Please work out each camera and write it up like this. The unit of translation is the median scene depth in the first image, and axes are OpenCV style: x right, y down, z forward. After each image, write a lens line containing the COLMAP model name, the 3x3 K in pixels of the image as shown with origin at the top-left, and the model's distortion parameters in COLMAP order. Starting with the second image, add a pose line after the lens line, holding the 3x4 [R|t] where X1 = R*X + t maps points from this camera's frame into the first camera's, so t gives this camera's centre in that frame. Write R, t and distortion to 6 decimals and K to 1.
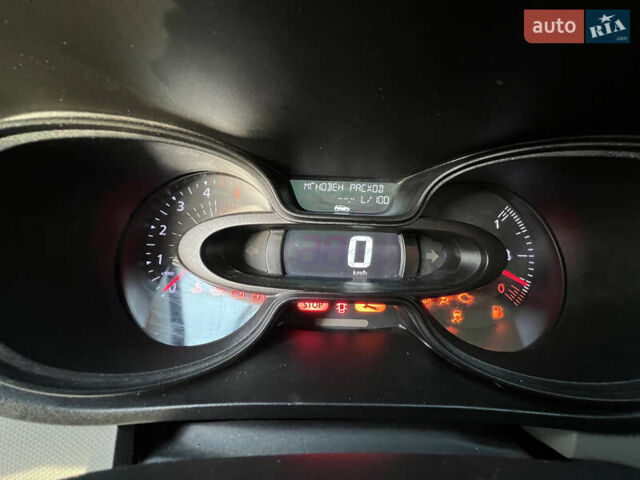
lens RADIAL K [[264.5, 0, 320.0], [0, 264.5, 240.0], [0, 0, 1]] dist [-0.001480, -0.000051]
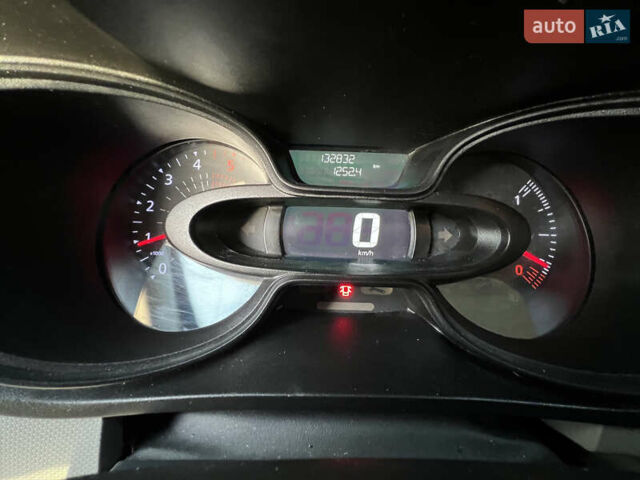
lens RADIAL K [[264.5, 0, 320.0], [0, 264.5, 240.0], [0, 0, 1]] dist [-0.001480, -0.000051]
pose [[0.999991, 0.001798, -0.003853, -0.005577], [-0.001527, 0.997596, 0.069276, 0.017622], [0.003968, -0.069270, 0.997590, 0.098822]]
